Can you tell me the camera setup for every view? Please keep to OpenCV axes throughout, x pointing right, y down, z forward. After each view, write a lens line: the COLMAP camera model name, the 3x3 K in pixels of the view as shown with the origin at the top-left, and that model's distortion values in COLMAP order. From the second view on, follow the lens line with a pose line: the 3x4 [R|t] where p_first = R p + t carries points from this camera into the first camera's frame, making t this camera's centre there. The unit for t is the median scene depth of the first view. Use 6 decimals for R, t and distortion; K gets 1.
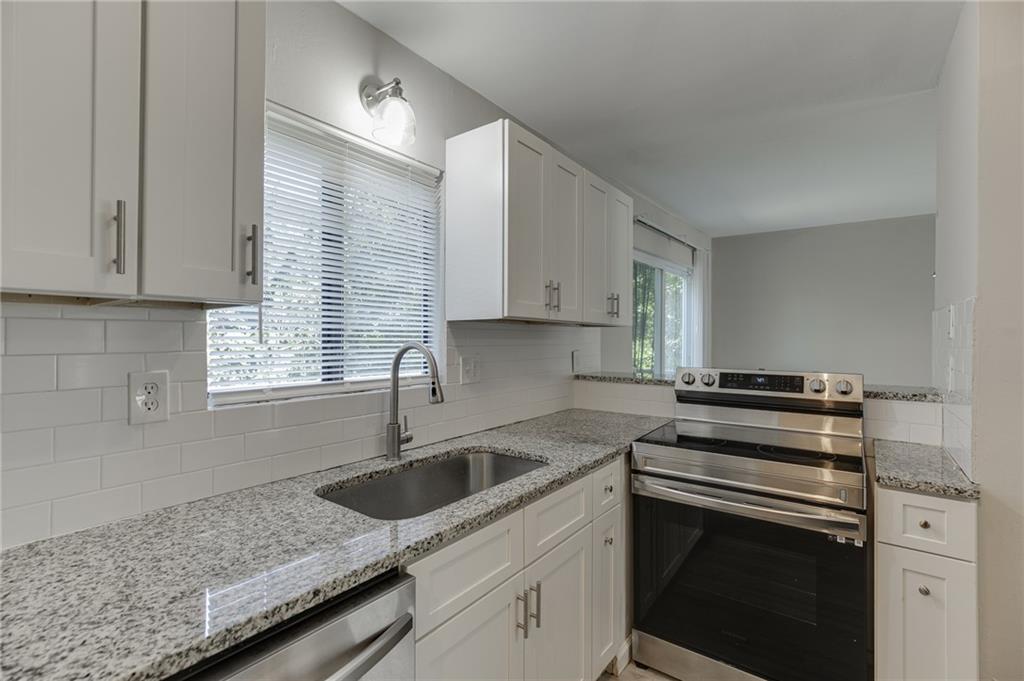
lens RADIAL K [[457.7, 0, 511.6], [0, 457.7, 335.2], [0, 0, 1]] dist [-0.020352, 0.008672]
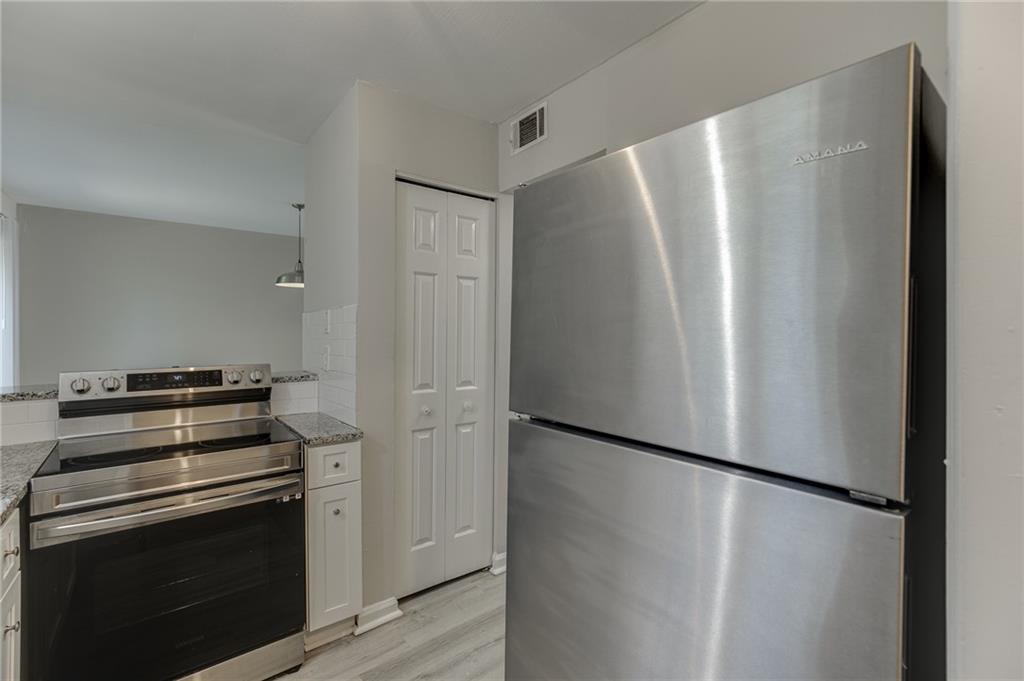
lens RADIAL K [[457.7, 0, 511.6], [0, 457.7, 335.2], [0, 0, 1]] dist [-0.020352, 0.008672]
pose [[0.267282, -0.012059, 0.963543, -0.256725], [0.005305, 0.999925, 0.011042, 0.001525], [-0.963604, 0.002160, 0.267326, 0.081286]]
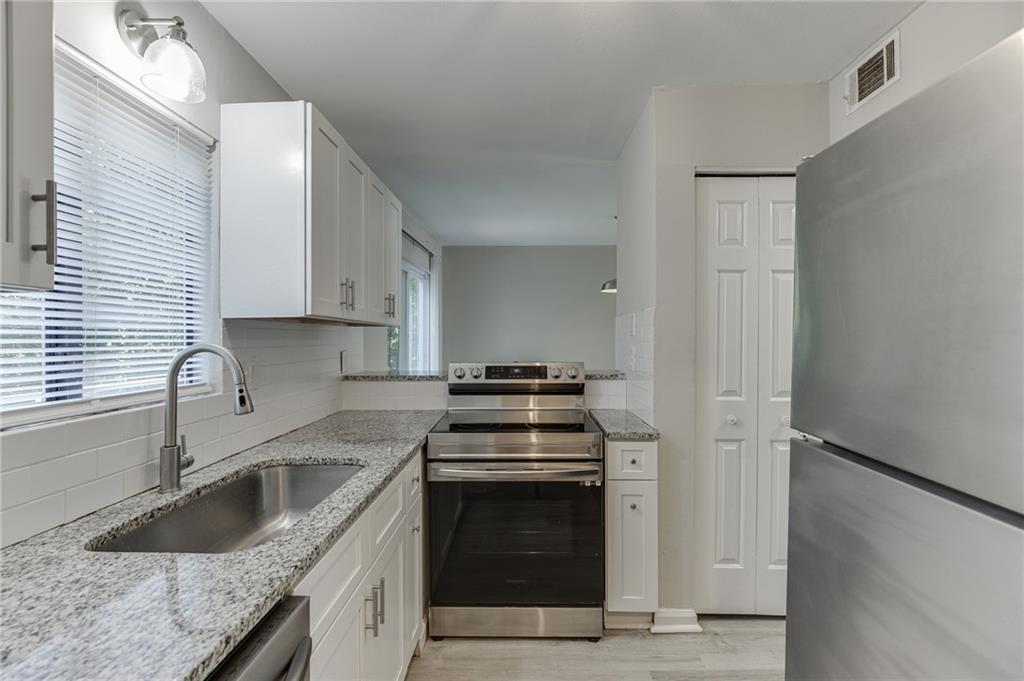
lens RADIAL K [[457.7, 0, 511.6], [0, 457.7, 335.2], [0, 0, 1]] dist [-0.020352, 0.008672]
pose [[0.820958, -0.006601, 0.570950, -0.218777], [0.006575, 0.999976, 0.002107, 0.001511], [-0.570951, 0.002024, 0.820982, 0.004721]]
